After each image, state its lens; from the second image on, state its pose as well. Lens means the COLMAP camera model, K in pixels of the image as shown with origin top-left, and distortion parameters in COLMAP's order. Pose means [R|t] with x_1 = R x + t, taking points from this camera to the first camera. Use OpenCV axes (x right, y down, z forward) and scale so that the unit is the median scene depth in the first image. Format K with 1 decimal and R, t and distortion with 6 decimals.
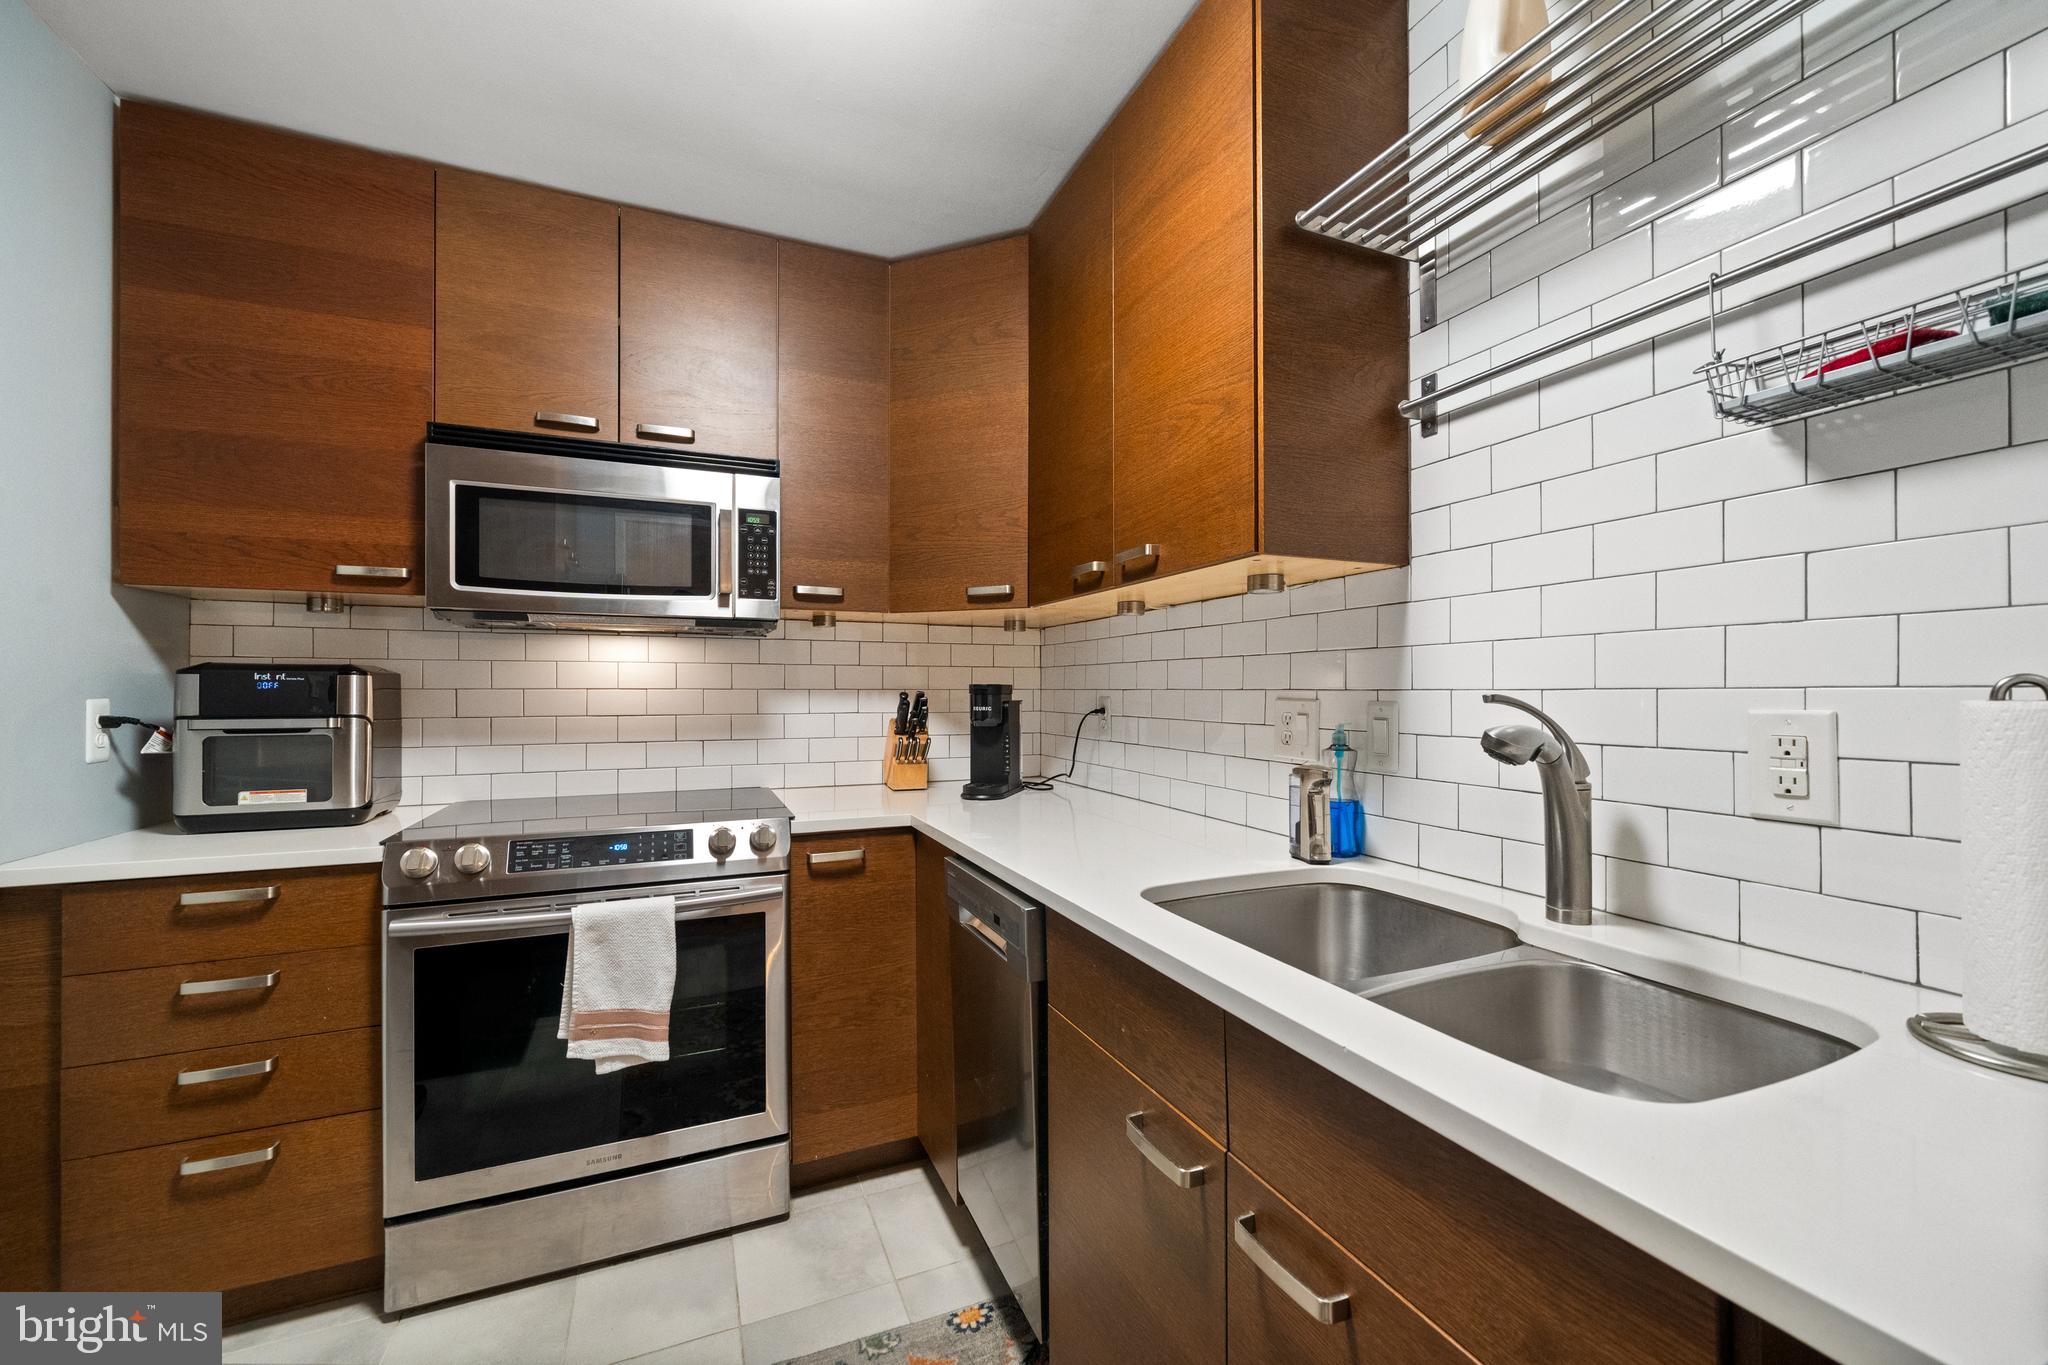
lens RADIAL K [[789.6, 0, 1019.7], [0, 789.6, 690.7], [0, 0, 1]] dist [-0.000635, -0.000108]
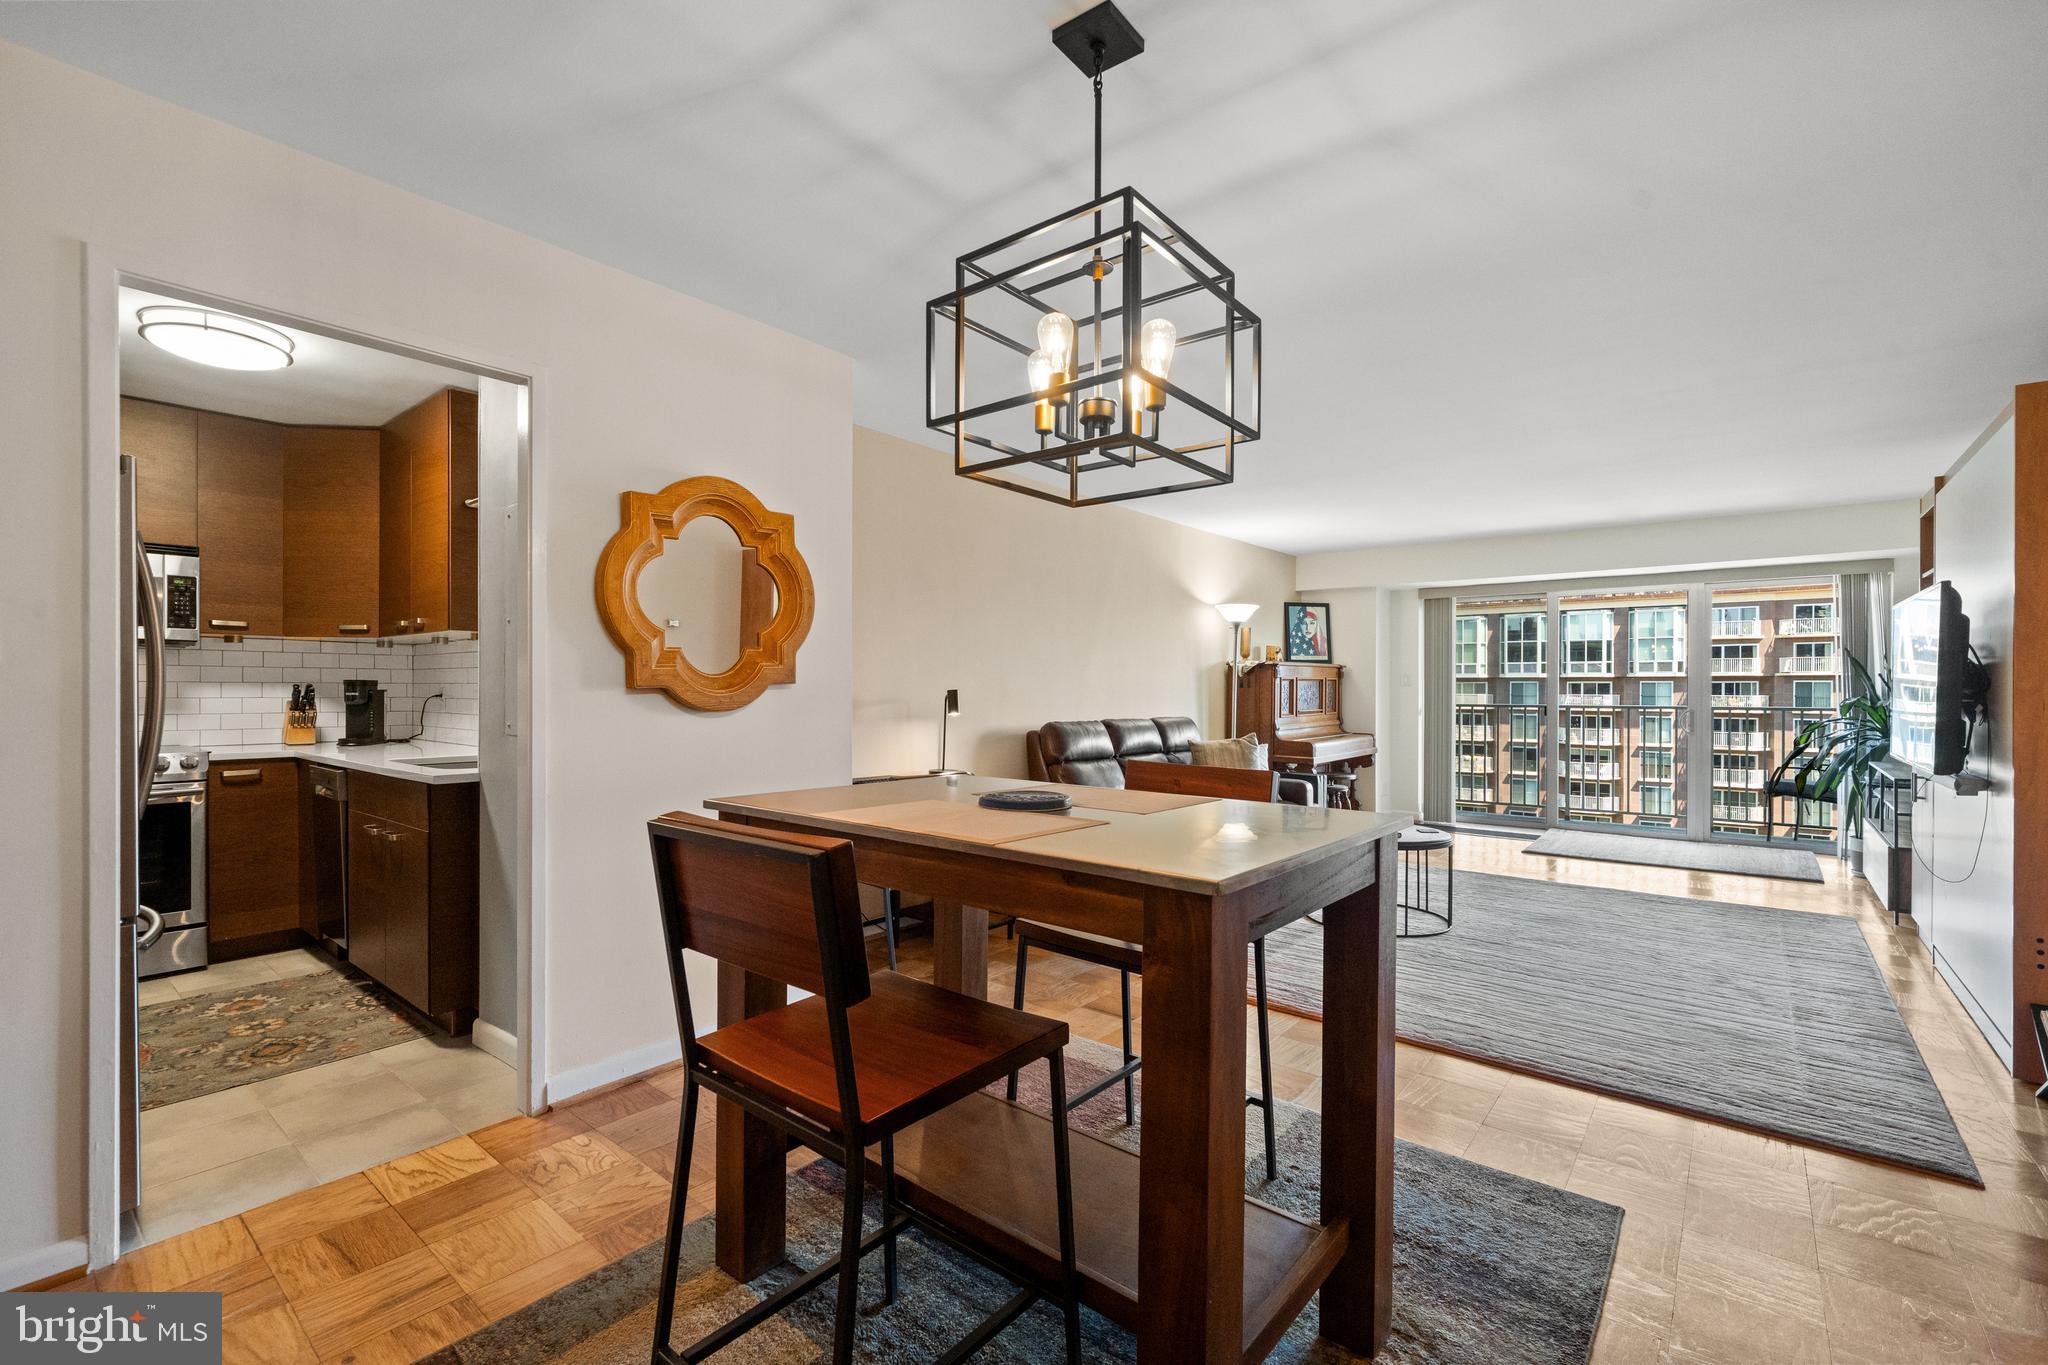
lens RADIAL K [[878.0, 0, 1015.8], [0, 878.0, 693.0], [0, 0, 1]] dist [0.001389, -0.000017]
pose [[0.887139, 0.000976, 0.461502, 0.393292], [-0.002638, 0.999992, 0.002955, 0.012543], [-0.461495, -0.003839, 0.887134, -1.529443]]
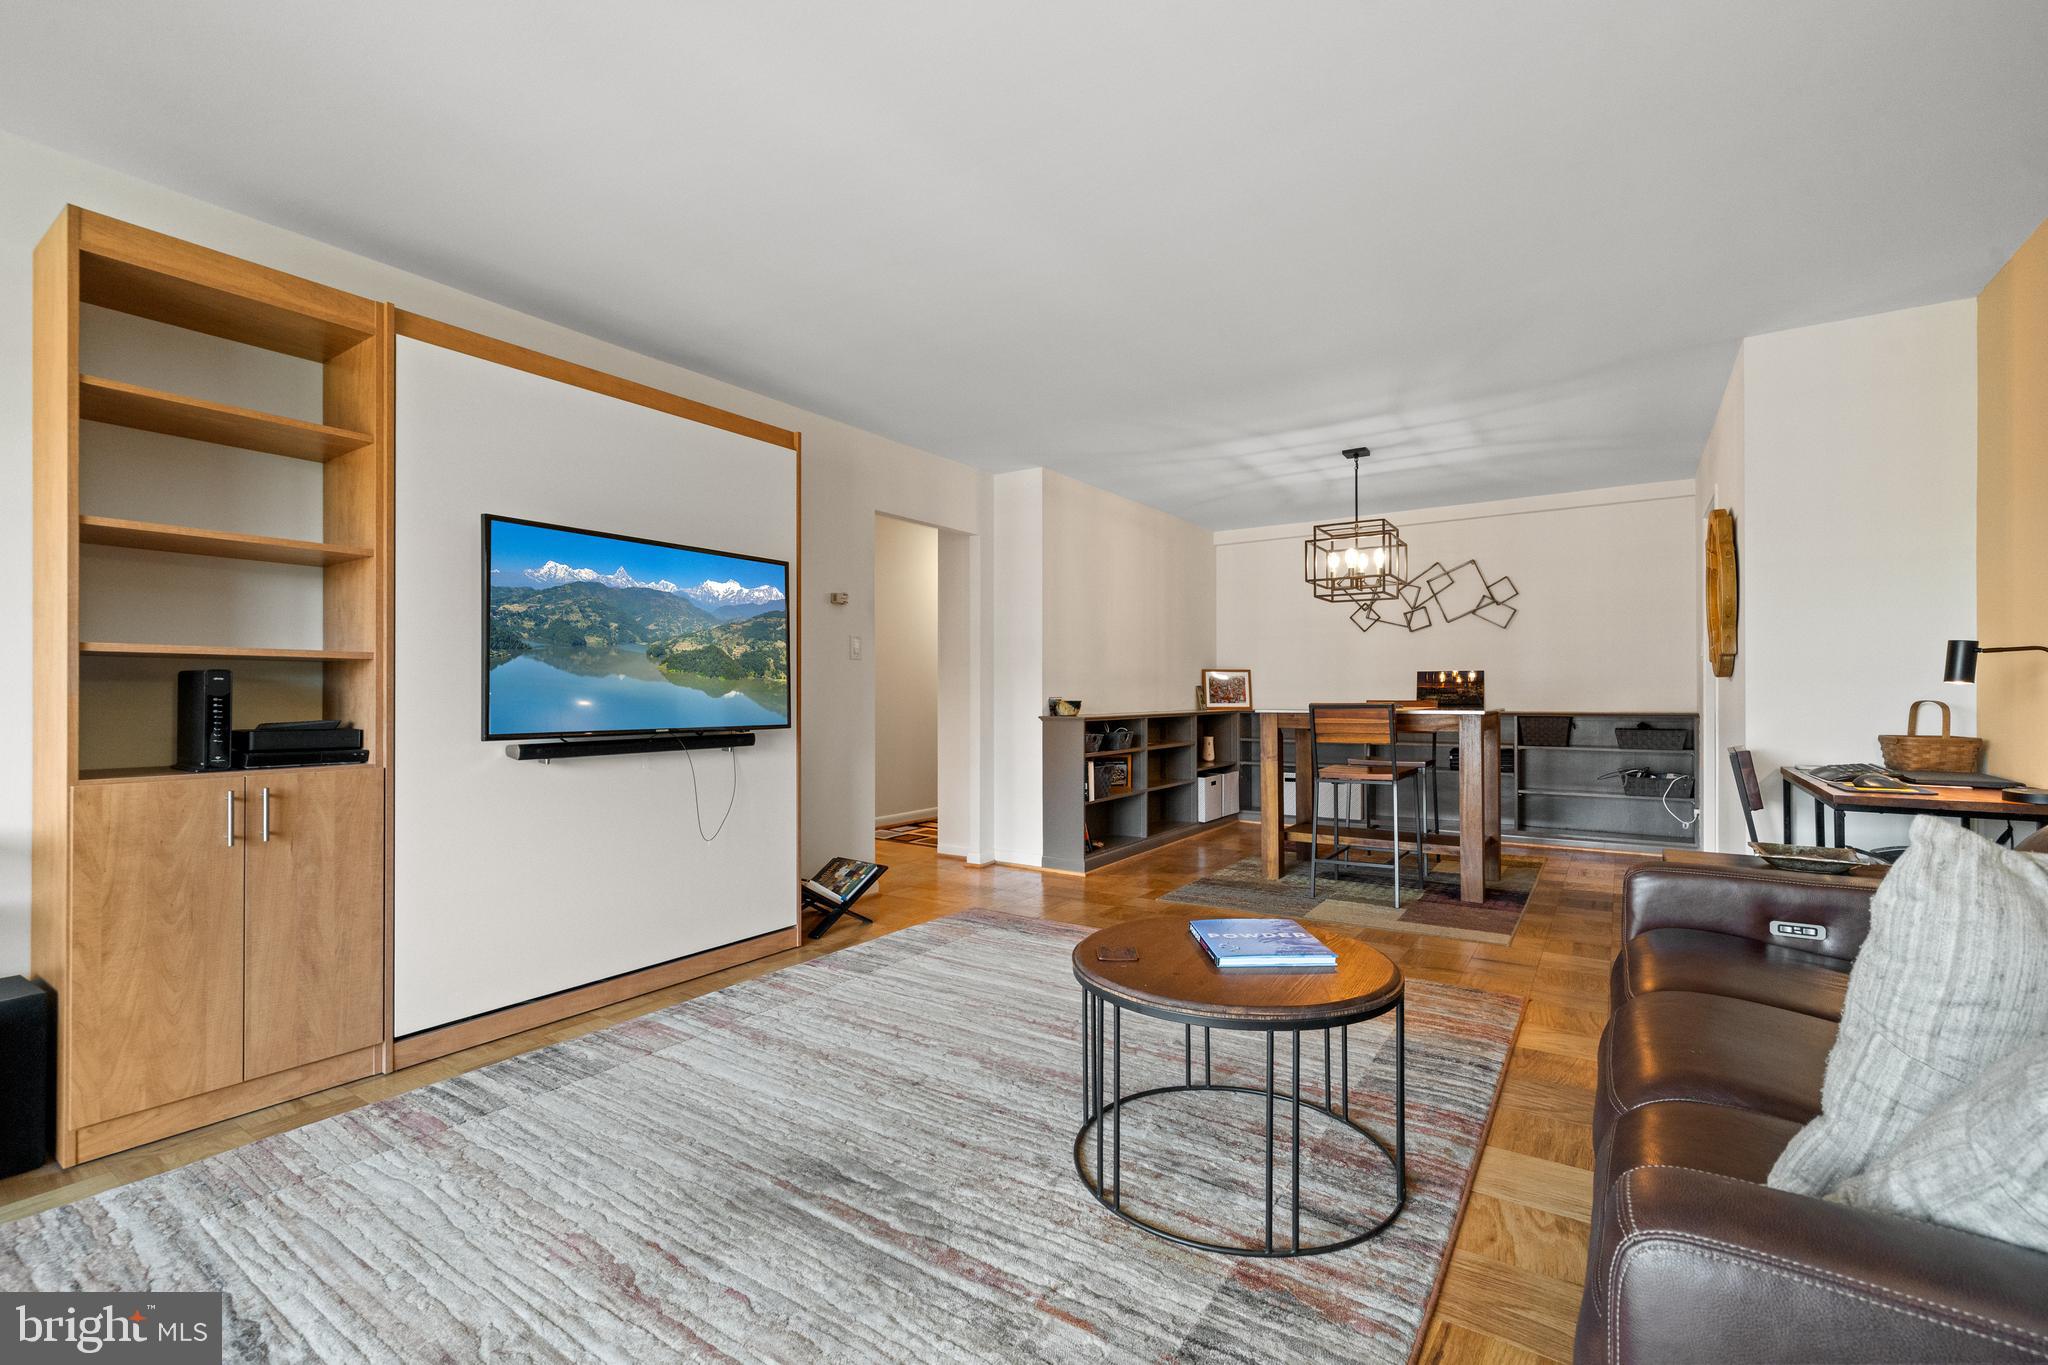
lens RADIAL K [[887.7, 0, 1018.7], [0, 887.7, 692.0], [0, 0, 1]] dist [0.000207, -0.000032]
pose [[-0.840534, 0.000085, -0.541758, 3.035318], [0.002147, 0.999993, -0.003174, 0.083505], [0.541754, -0.003831, -0.840528, 0.786388]]
